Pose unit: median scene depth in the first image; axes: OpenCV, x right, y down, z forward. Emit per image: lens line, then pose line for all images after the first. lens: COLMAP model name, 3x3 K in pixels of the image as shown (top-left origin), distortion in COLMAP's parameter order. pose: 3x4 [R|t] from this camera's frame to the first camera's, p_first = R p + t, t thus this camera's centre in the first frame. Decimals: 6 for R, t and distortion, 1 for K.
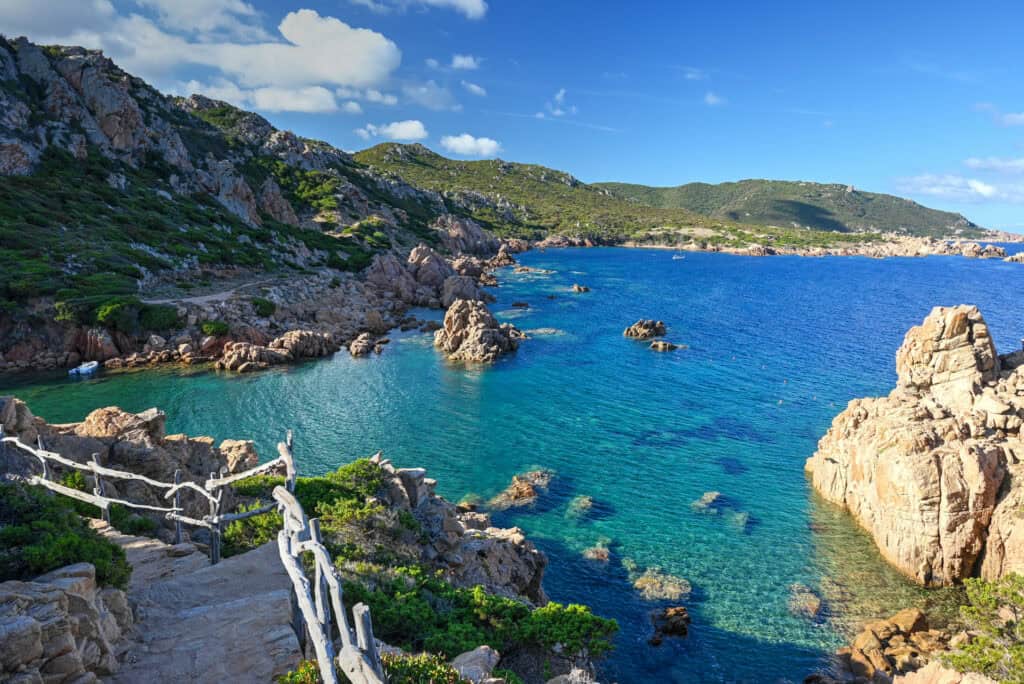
lens RADIAL K [[684.8, 0, 516.1], [0, 684.8, 339.4], [0, 0, 1]] dist [-0.001542, -0.004255]
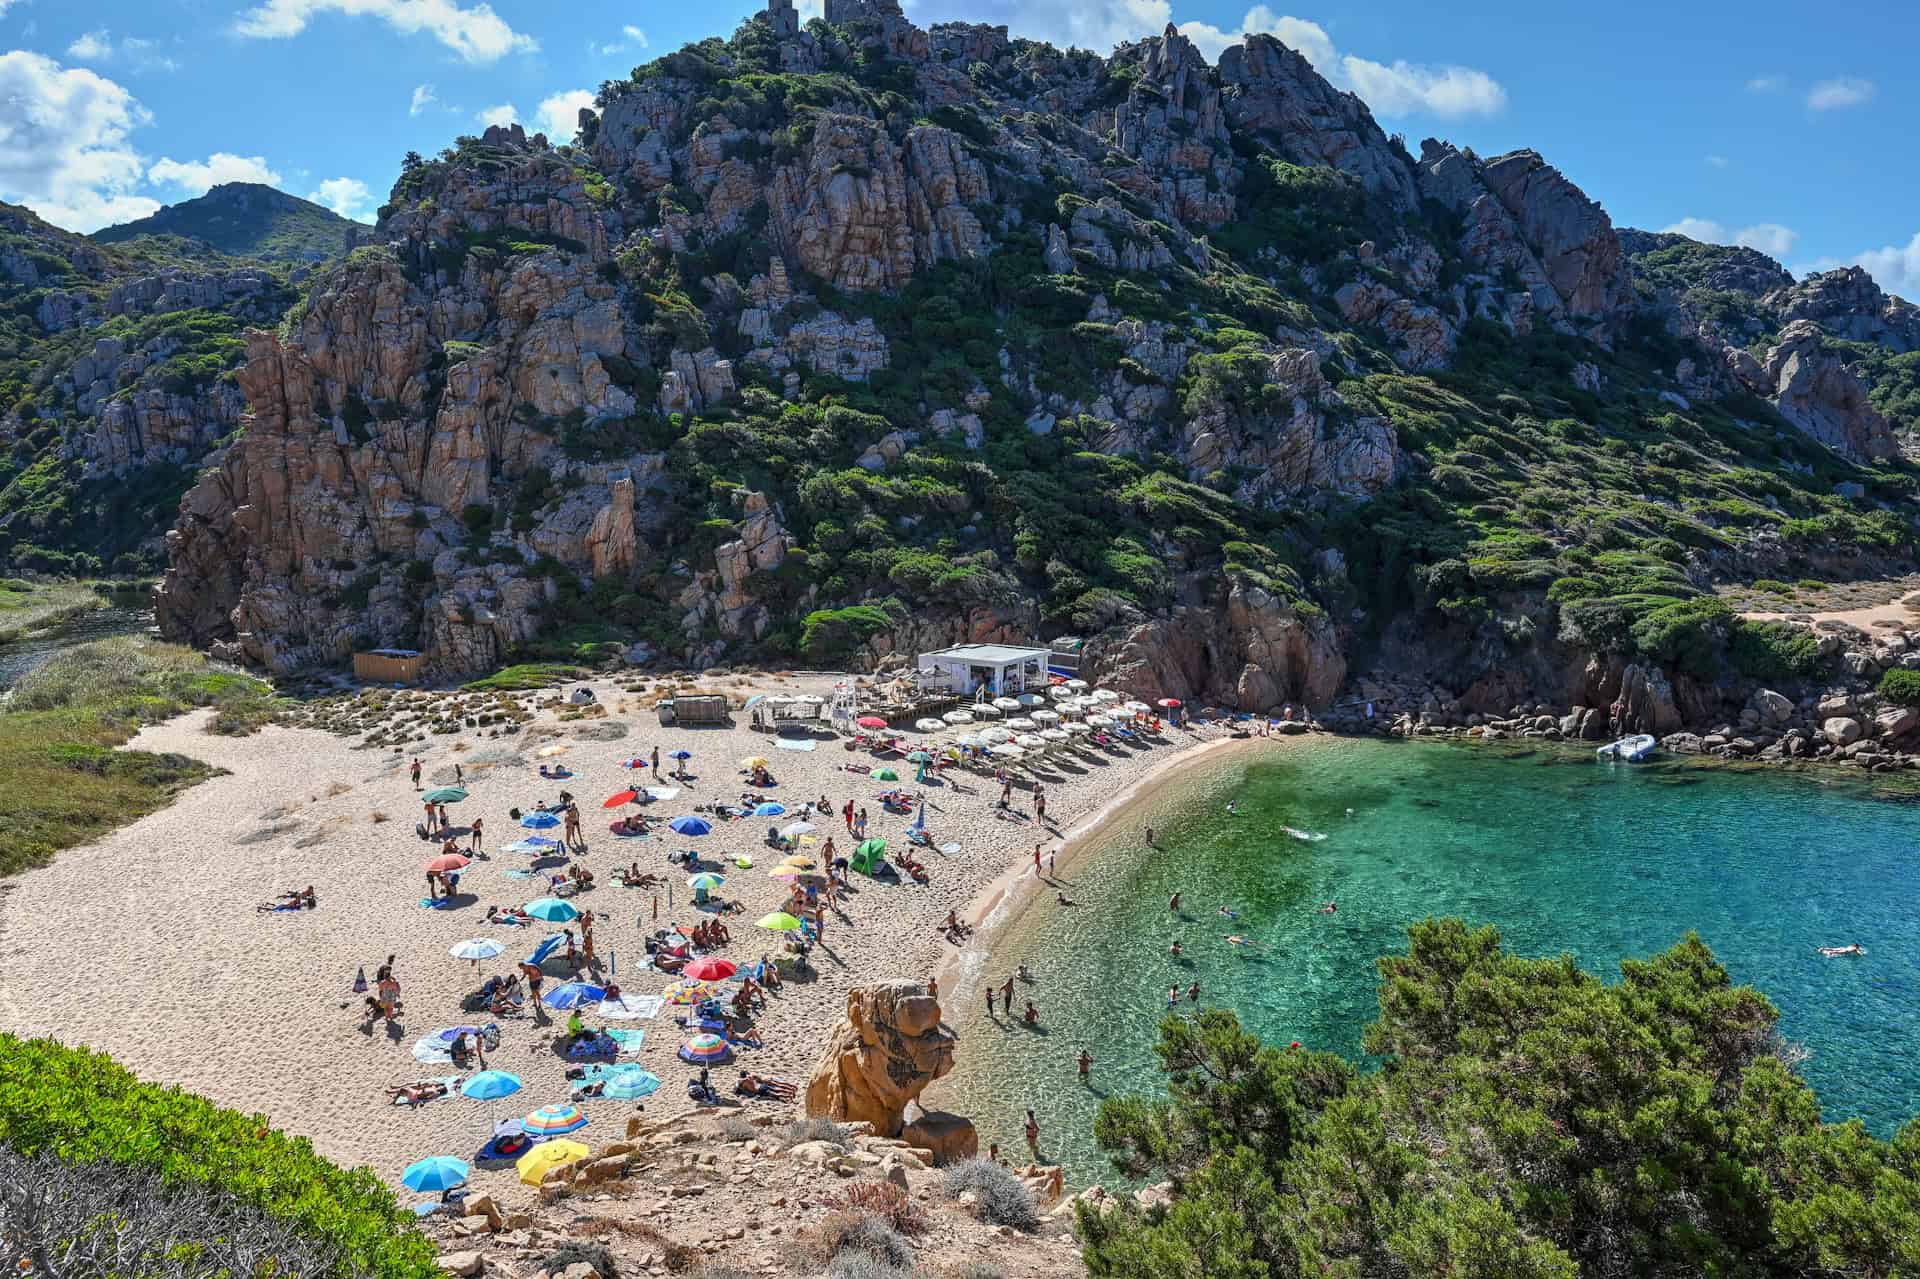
lens RADIAL K [[1288.0, 0, 956.2], [0, 1288.0, 652.9], [0, 0, 1]] dist [-0.003460, -0.001567]
pose [[0.666686, 0.081477, -0.740872, -0.188482], [-0.112856, 0.993581, 0.007713, 0.015436], [0.736745, 0.078470, 0.671602, 0.046998]]
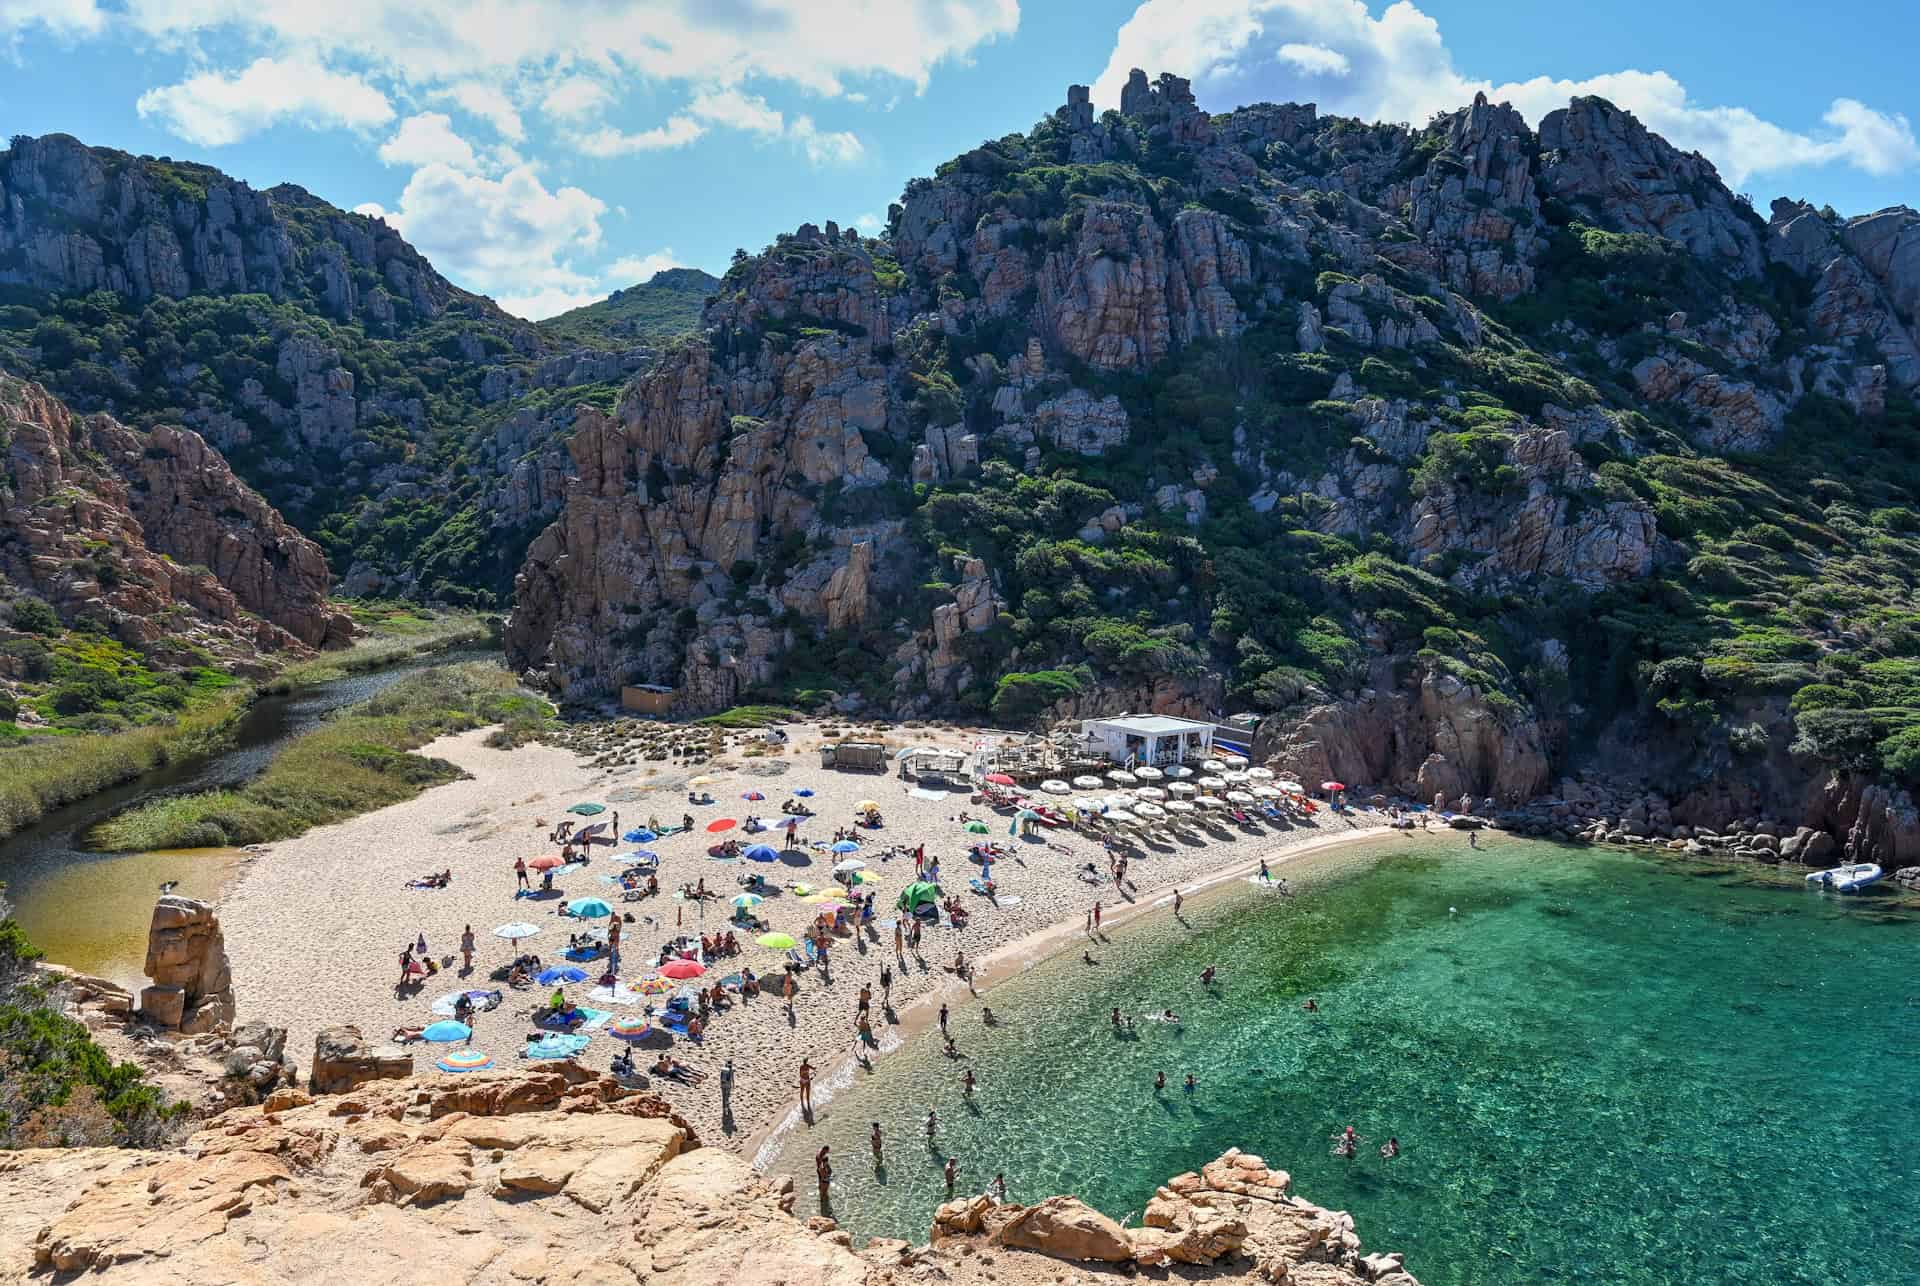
lens RADIAL K [[1293.9, 0, 978.5], [0, 1293.9, 657.8], [0, 0, 1]] dist [-0.000859, -0.002547]
pose [[0.438971, 0.077517, -0.895151, -0.109896], [-0.173603, 0.984816, 0.000149, 0.002093], [0.881571, 0.155336, 0.445762, 0.107639]]
